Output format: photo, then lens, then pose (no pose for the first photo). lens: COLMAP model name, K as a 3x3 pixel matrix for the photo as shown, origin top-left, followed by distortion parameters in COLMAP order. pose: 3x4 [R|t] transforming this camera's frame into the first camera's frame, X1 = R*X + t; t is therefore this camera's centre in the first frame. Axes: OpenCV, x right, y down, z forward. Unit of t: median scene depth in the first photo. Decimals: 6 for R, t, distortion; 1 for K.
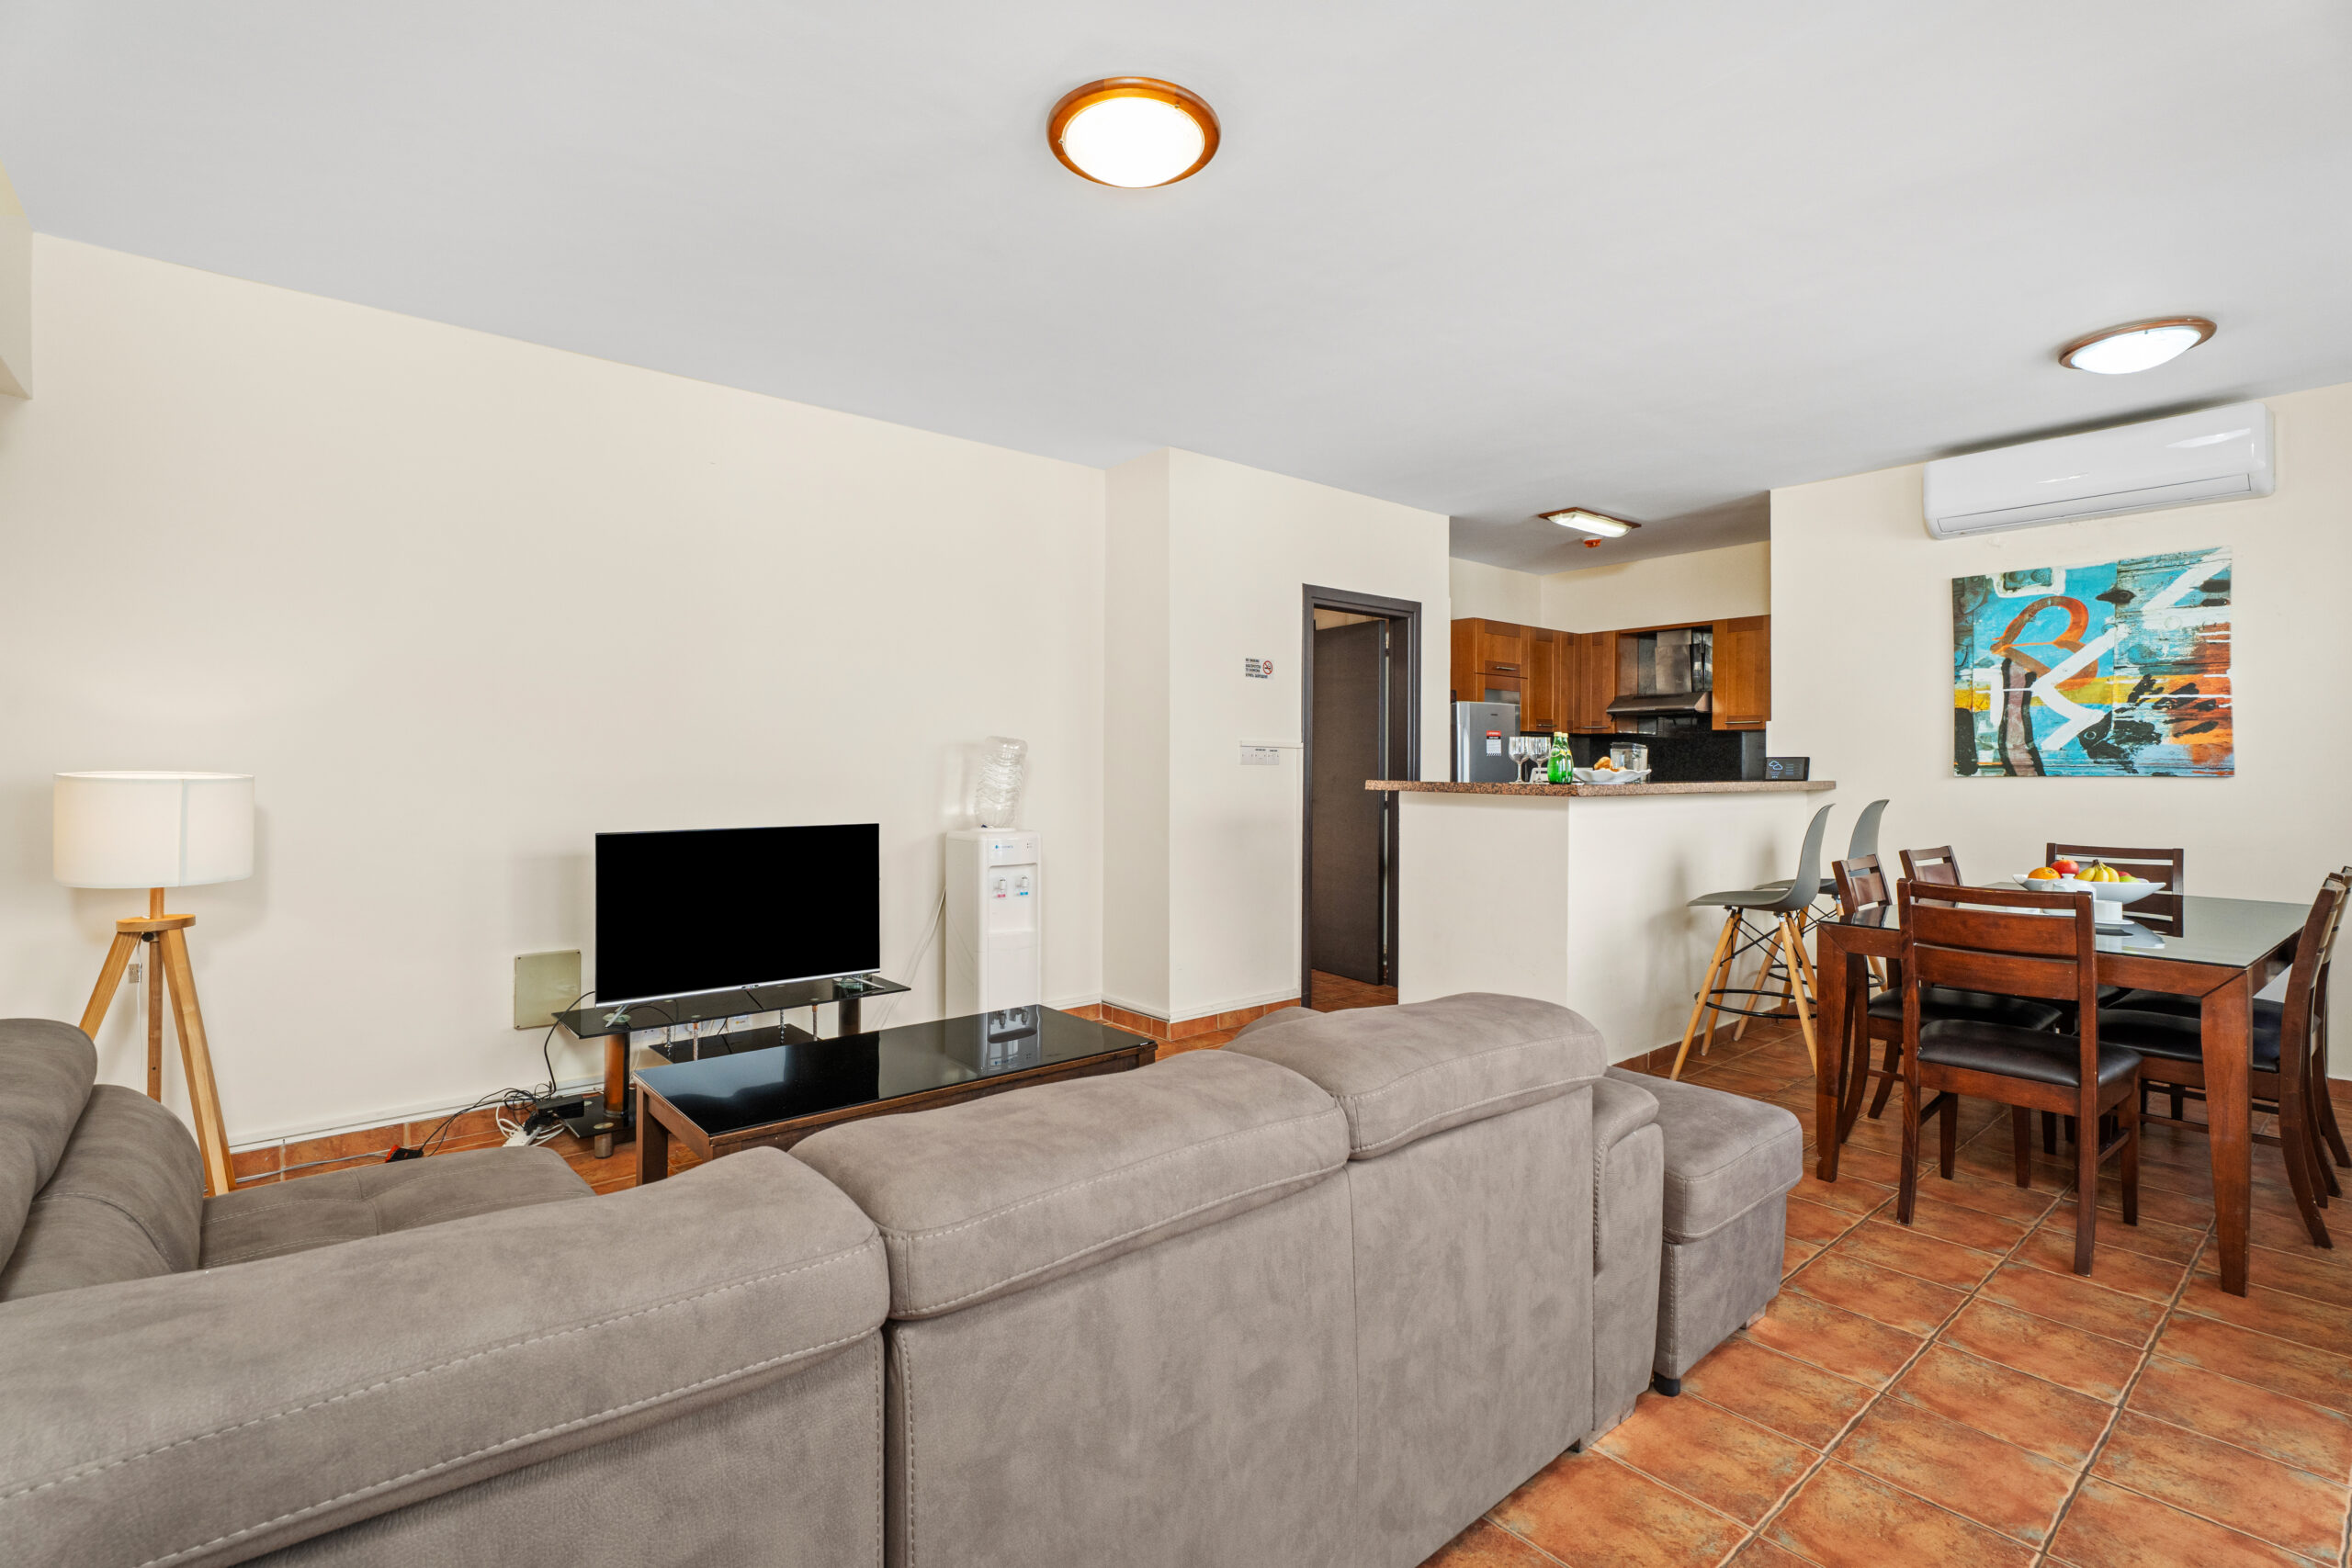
lens RADIAL K [[1059.9, 0, 1161.7], [0, 1059.9, 763.7], [0, 0, 1]] dist [0.004607, -0.001620]
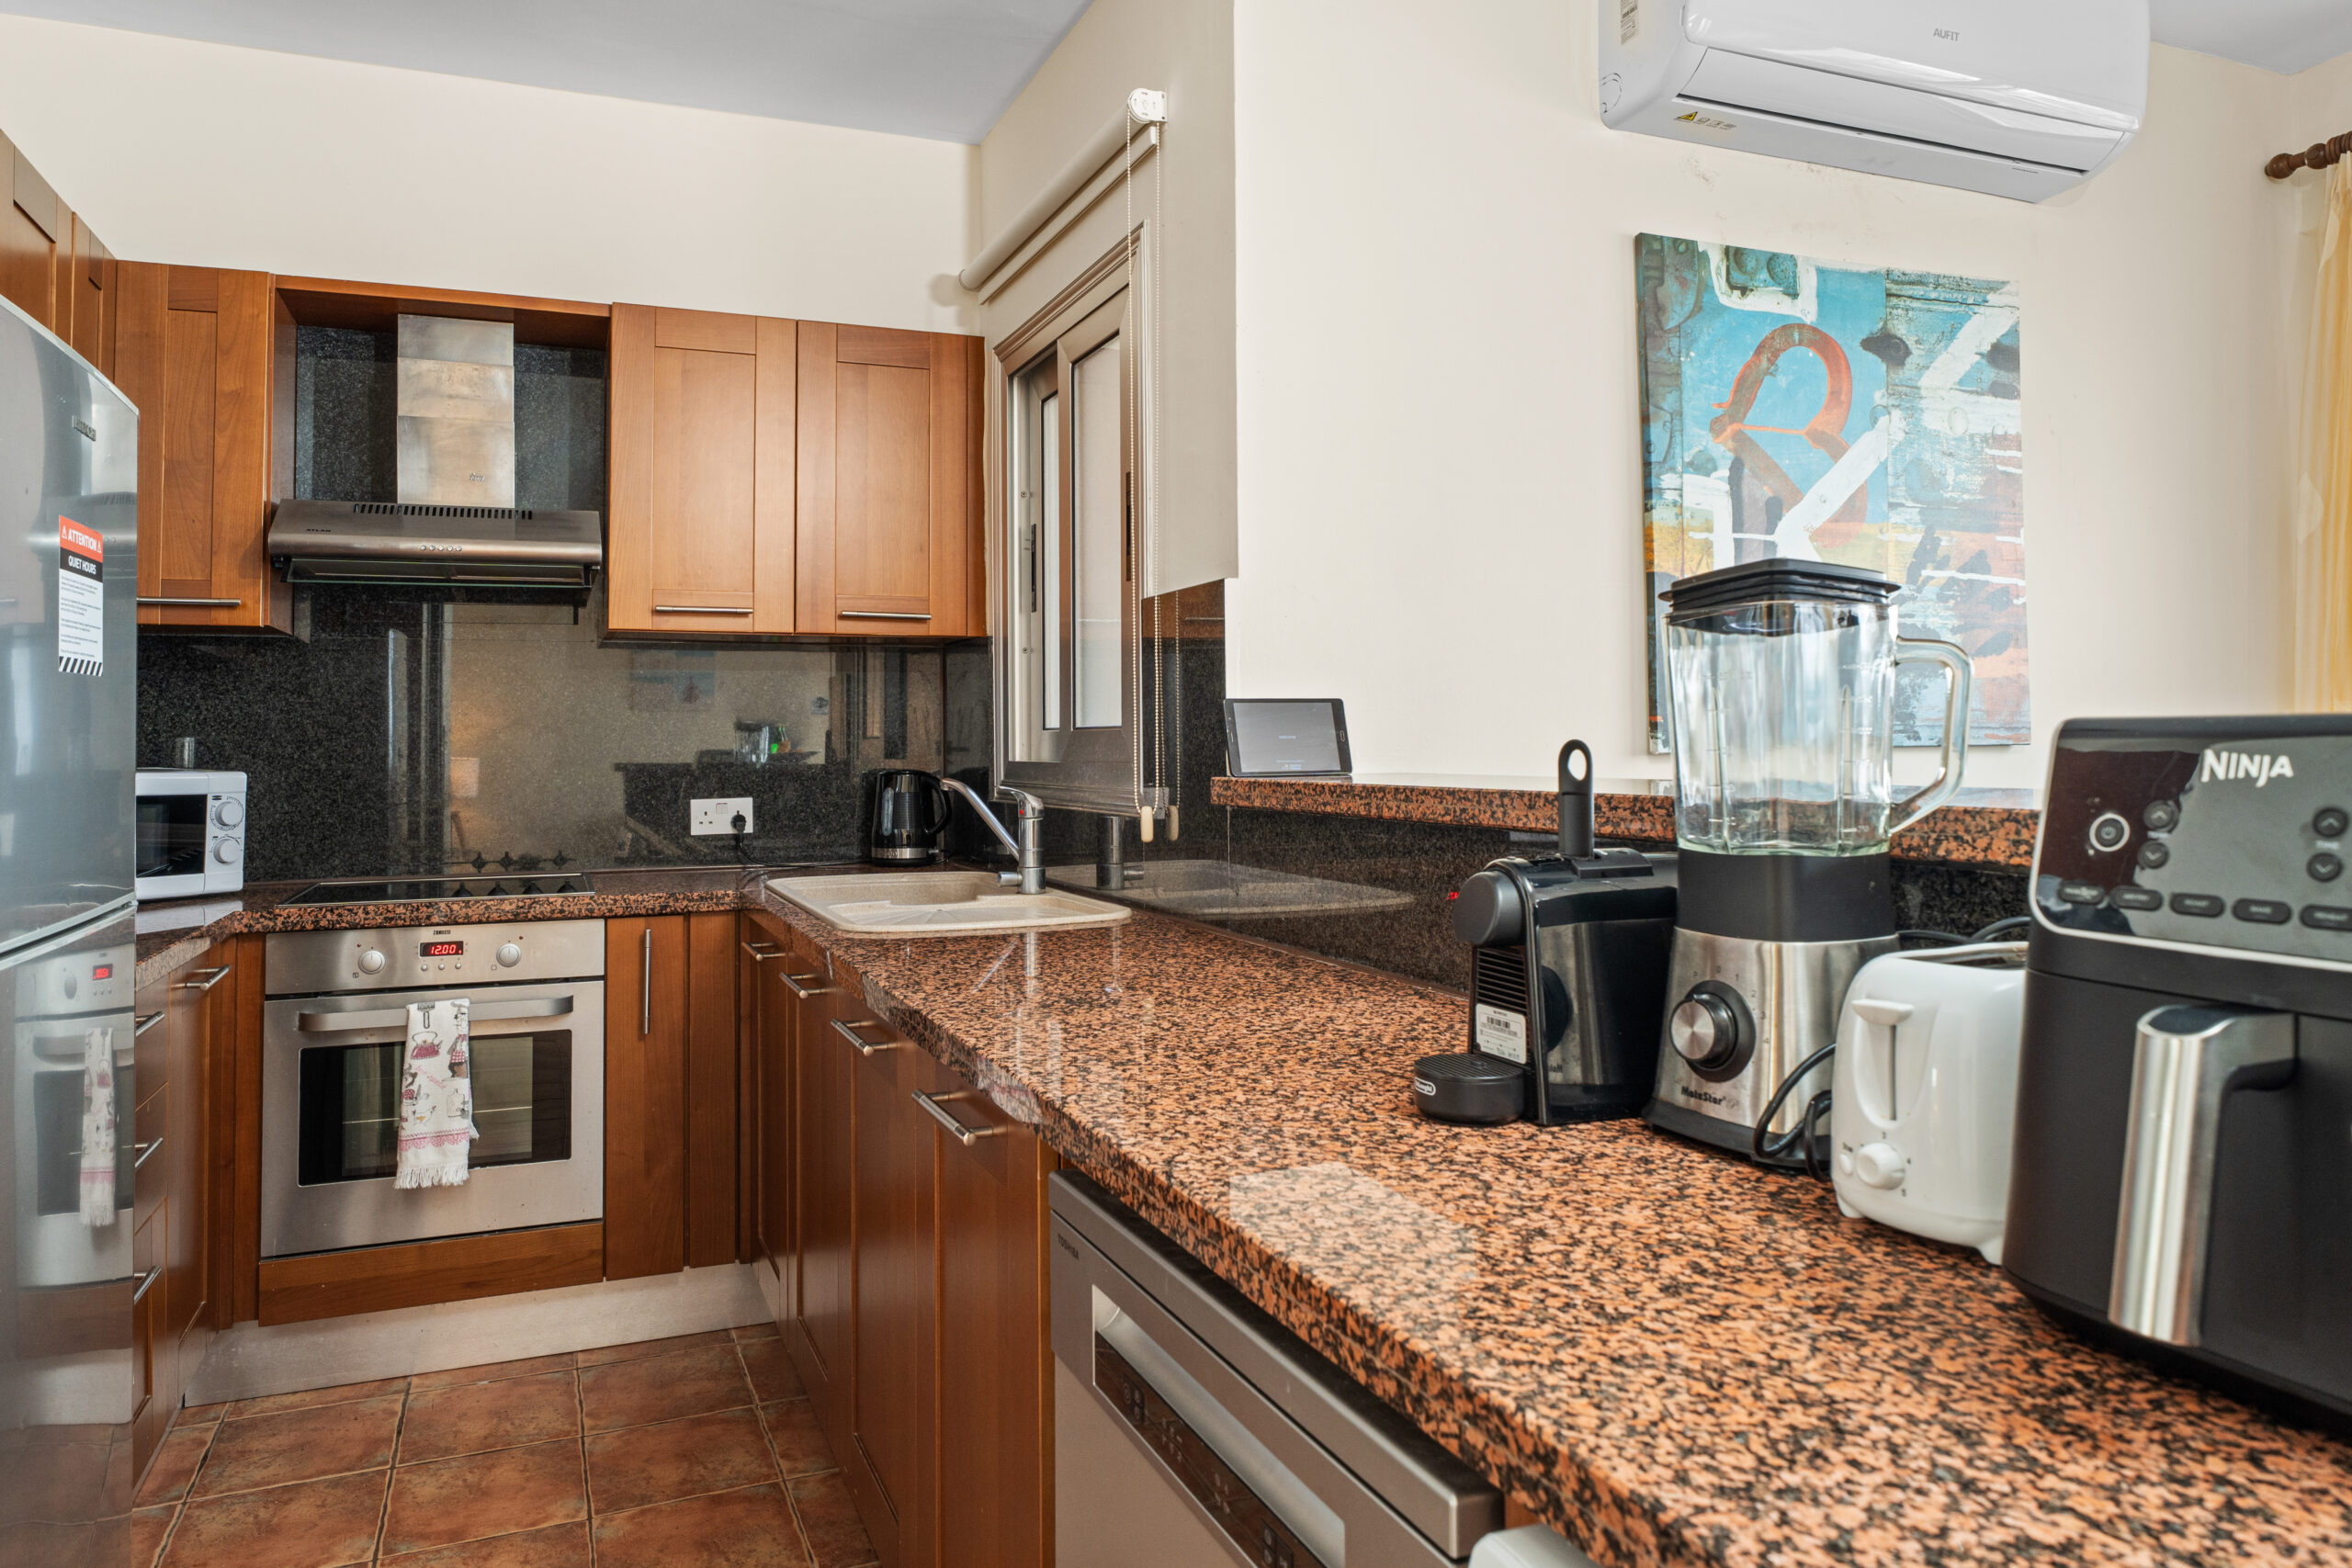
lens RADIAL K [[1478.8, 0, 1070.4], [0, 1478.8, 694.6], [0, 0, 1]] dist [-0.006117, 0.004854]
pose [[0.315555, 0.028406, 0.948482, 0.192129], [0.007462, 0.999447, -0.032415, 0.006762], [-0.948878, 0.017306, 0.315168, 1.081529]]
